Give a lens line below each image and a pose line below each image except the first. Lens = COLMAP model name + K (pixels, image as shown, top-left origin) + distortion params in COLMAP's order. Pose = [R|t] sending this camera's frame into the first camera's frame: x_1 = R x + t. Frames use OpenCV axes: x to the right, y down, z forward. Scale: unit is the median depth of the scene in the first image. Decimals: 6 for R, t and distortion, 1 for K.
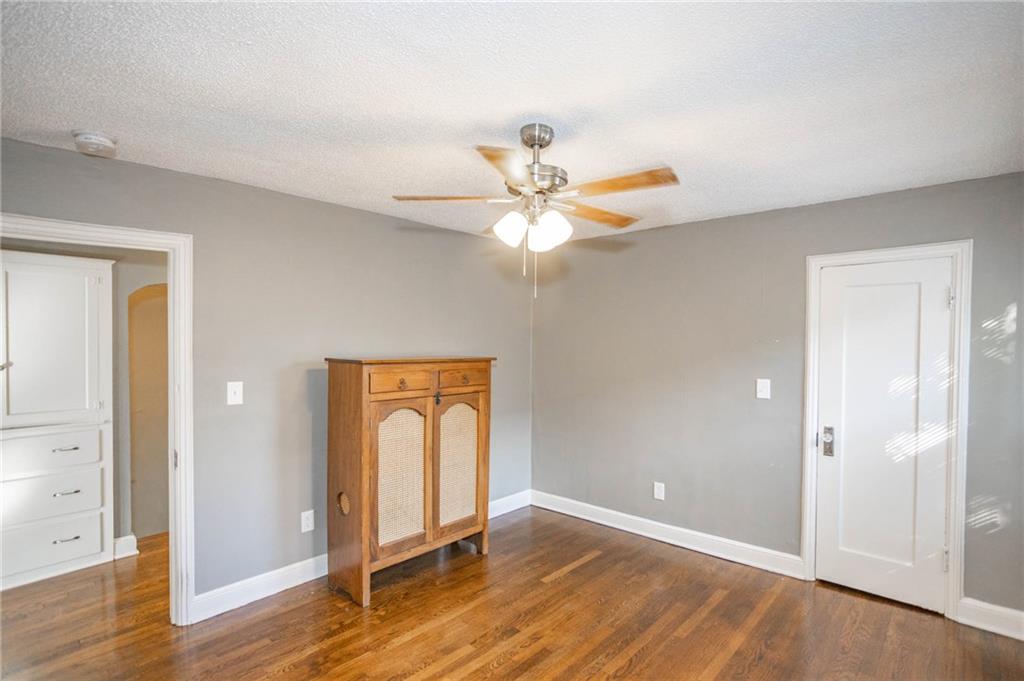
lens RADIAL K [[497.6, 0, 514.2], [0, 497.6, 347.8], [0, 0, 1]] dist [-0.050375, 0.030567]
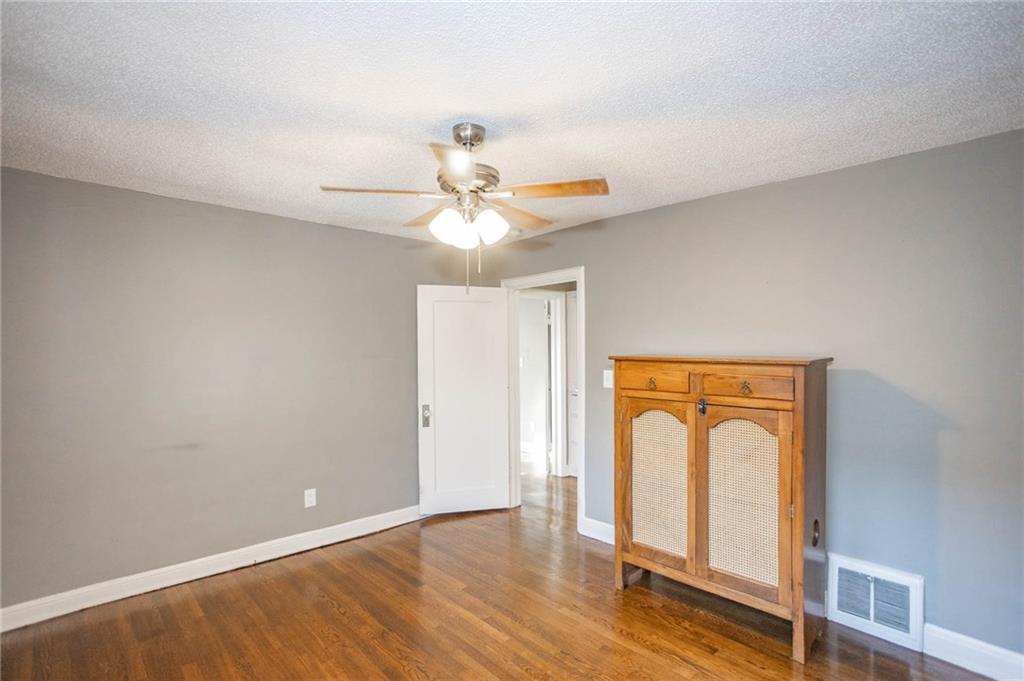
lens RADIAL K [[497.6, 0, 514.2], [0, 497.6, 347.8], [0, 0, 1]] dist [-0.050375, 0.030567]
pose [[-0.046648, 0.009862, -0.998863, 0.685197], [-0.005488, 0.999934, 0.010129, -0.001652], [0.998896, 0.005954, -0.046591, 0.742164]]
